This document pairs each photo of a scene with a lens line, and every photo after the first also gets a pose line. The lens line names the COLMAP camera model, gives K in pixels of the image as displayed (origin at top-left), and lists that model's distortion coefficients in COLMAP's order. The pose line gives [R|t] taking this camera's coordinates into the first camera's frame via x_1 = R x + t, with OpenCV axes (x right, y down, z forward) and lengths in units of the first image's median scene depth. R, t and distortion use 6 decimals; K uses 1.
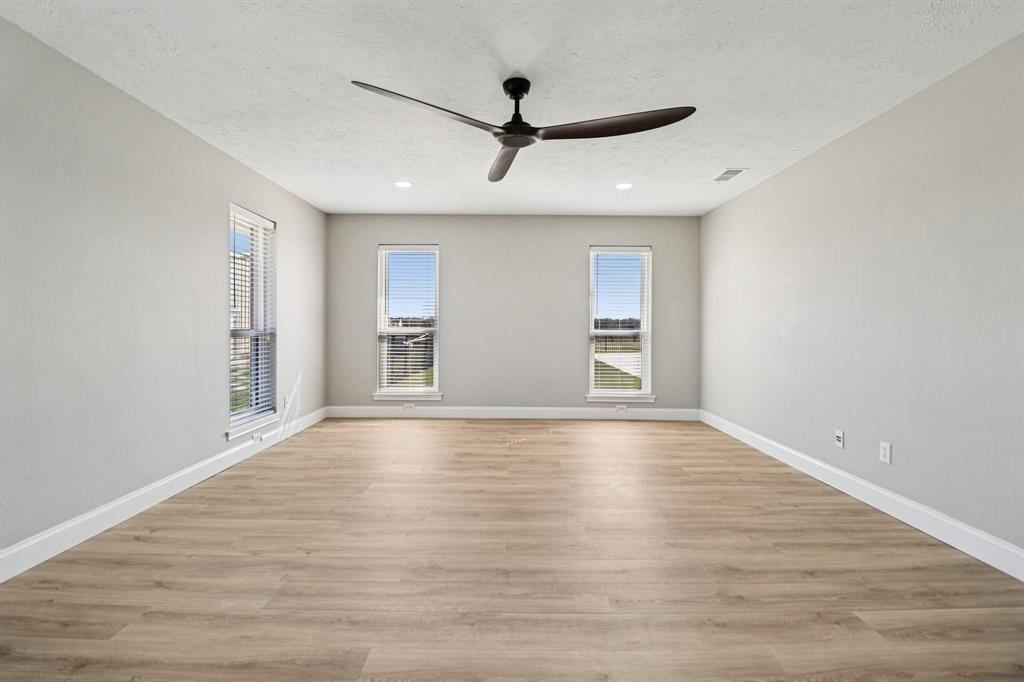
lens RADIAL K [[472.7, 0, 512.0], [0, 472.7, 341.0], [0, 0, 1]] dist [-0.061820, 0.010329]
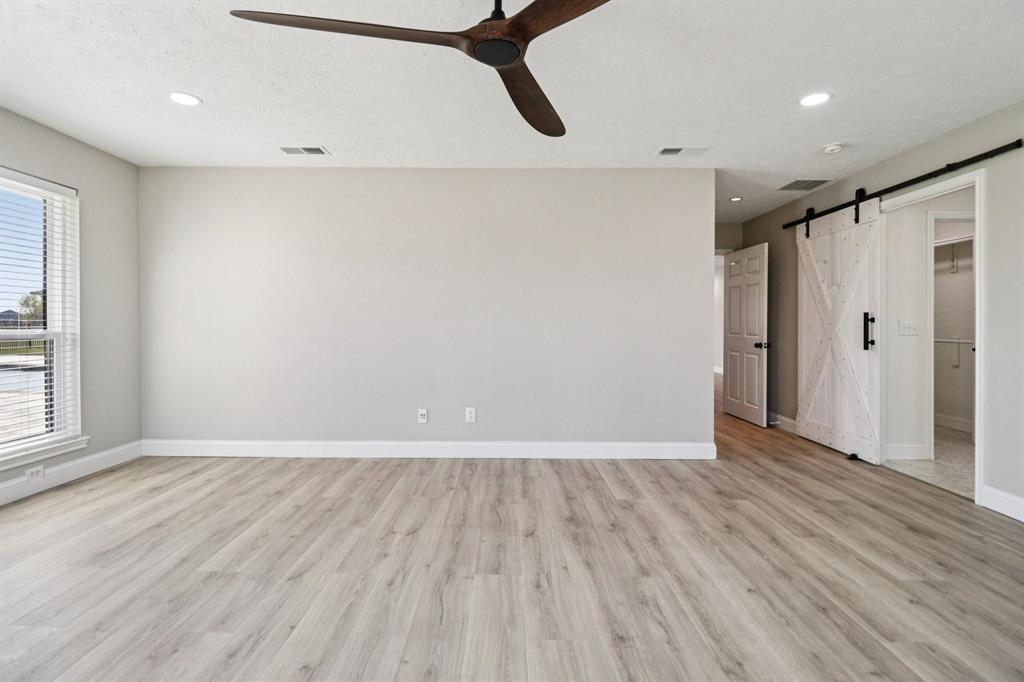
lens RADIAL K [[472.5, 0, 508.6], [0, 472.5, 320.1], [0, 0, 1]] dist [-0.001653, -0.012632]
pose [[-0.005860, 0.008315, 0.999948, -0.694166], [0.029977, 0.999517, -0.008135, -0.028320], [-0.999533, 0.029928, -0.006106, 1.017431]]
